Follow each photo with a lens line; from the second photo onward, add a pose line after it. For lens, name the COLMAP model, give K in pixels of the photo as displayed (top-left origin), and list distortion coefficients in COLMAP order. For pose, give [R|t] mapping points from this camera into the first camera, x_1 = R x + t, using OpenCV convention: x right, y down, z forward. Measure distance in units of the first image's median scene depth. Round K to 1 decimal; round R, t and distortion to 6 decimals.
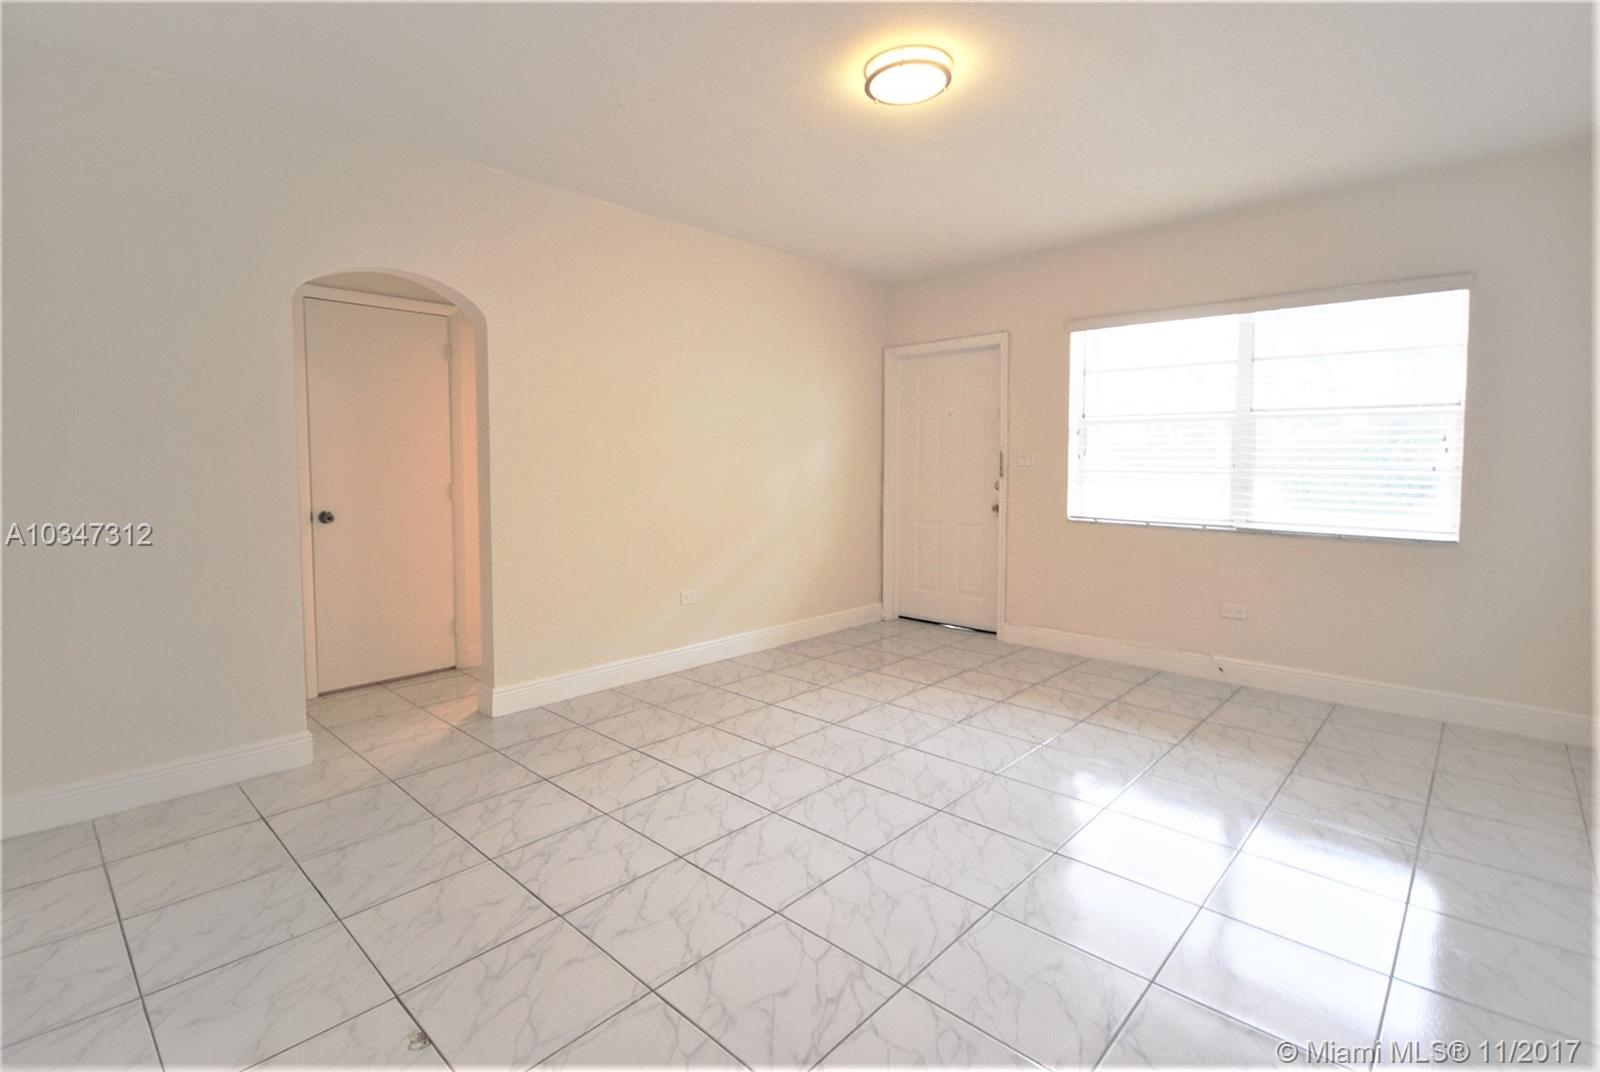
lens RADIAL K [[755.1, 0, 801.1], [0, 755.1, 504.7], [0, 0, 1]] dist [-0.001450, -0.000427]
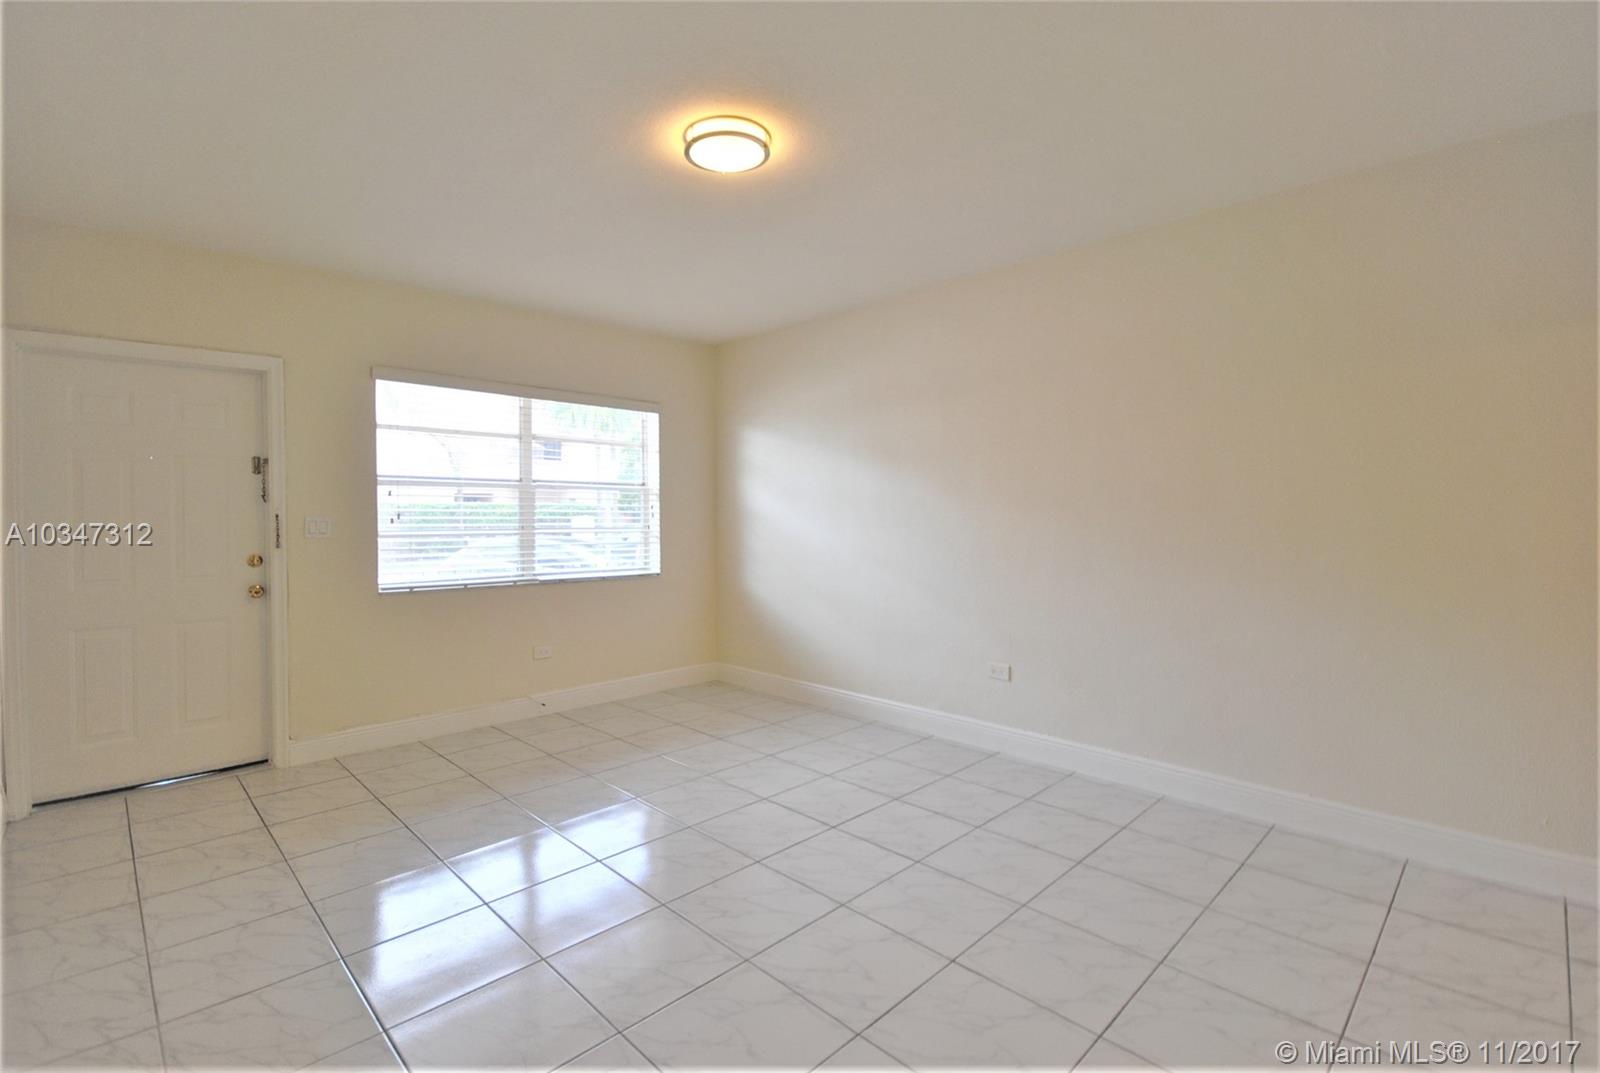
lens RADIAL K [[719.8, 0, 773.4], [0, 719.8, 531.5], [0, 0, 1]] dist [0.001129, 0.000208]
pose [[0.060057, -0.025751, 0.997863, -0.527728], [0.062817, 0.997783, 0.021968, -0.048569], [-0.996216, 0.061363, 0.061542, 0.585326]]
